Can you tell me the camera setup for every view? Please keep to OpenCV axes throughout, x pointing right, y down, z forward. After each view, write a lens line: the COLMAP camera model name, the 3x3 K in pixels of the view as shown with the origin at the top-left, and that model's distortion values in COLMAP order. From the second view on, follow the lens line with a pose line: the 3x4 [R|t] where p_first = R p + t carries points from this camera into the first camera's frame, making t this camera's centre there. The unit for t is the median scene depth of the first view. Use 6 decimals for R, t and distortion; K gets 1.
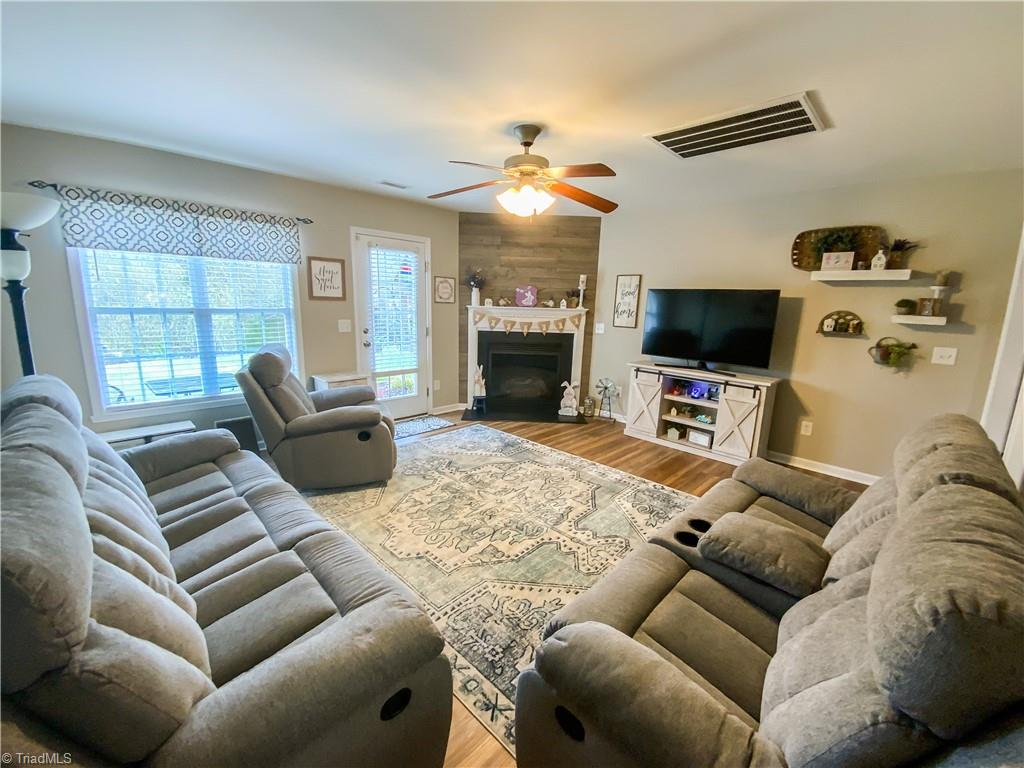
lens RADIAL K [[422.0, 0, 512.0], [0, 422.0, 384.0], [0, 0, 1]] dist [-0.000837, -0.000183]
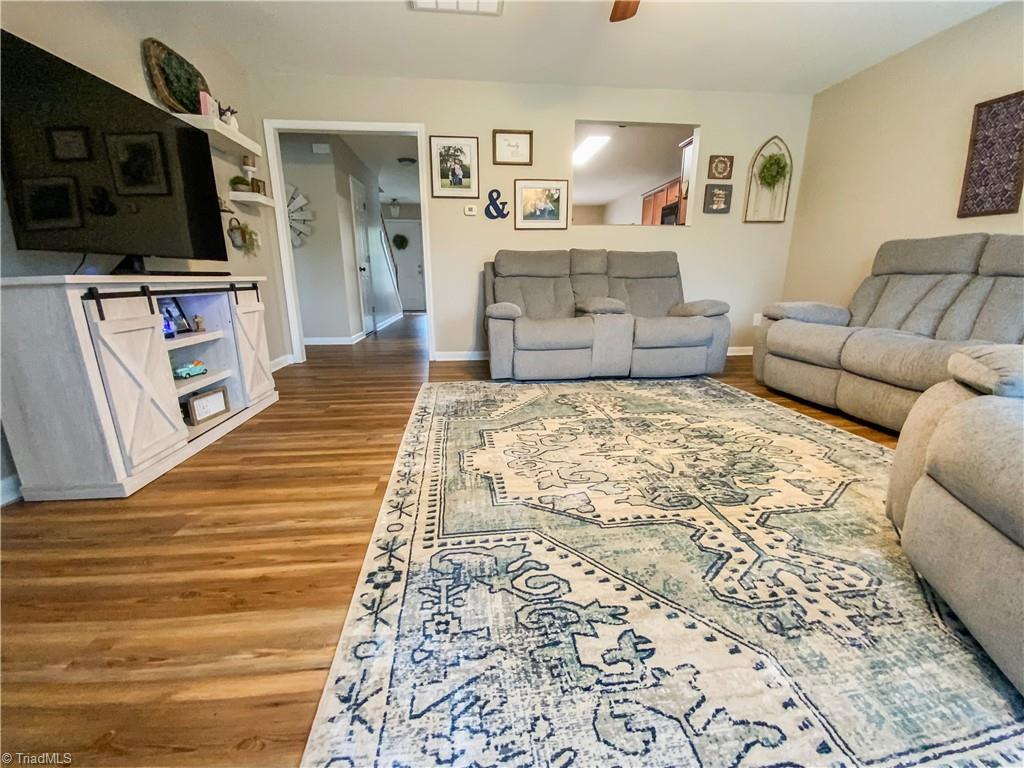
lens RADIAL K [[422.0, 0, 512.0], [0, 422.0, 384.0], [0, 0, 1]] dist [-0.000837, -0.000183]
pose [[-0.778417, -0.181590, 0.600910, -0.207150], [0.108189, 0.904116, 0.413364, -0.090112], [-0.618355, 0.386781, -0.684133, 1.335250]]
